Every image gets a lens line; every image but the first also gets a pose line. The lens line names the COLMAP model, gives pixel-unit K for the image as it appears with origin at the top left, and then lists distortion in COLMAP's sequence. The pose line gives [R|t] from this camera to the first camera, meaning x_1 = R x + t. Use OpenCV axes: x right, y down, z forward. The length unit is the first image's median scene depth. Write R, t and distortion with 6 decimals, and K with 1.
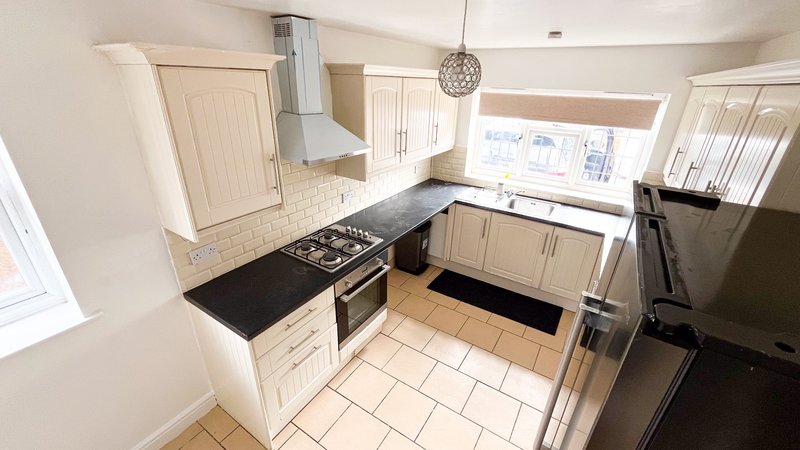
lens RADIAL K [[324.7, 0, 401.5], [0, 324.7, 225.6], [0, 0, 1]] dist [-0.002614, -0.000529]
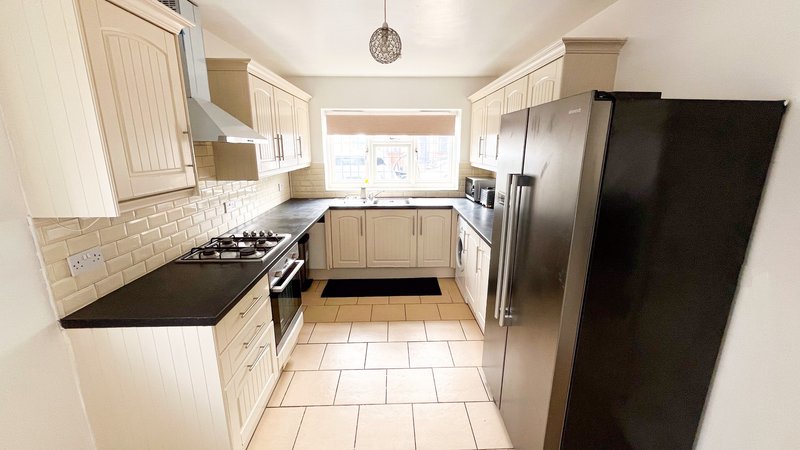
lens RADIAL K [[324.7, 0, 403.7], [0, 324.7, 224.3], [0, 0, 1]] dist [-0.002614, -0.000529]
pose [[0.824824, -0.162738, 0.541463, -0.279421], [0.253636, 0.962412, -0.097114, 0.181651], [-0.505307, 0.217436, 0.835097, 0.005617]]
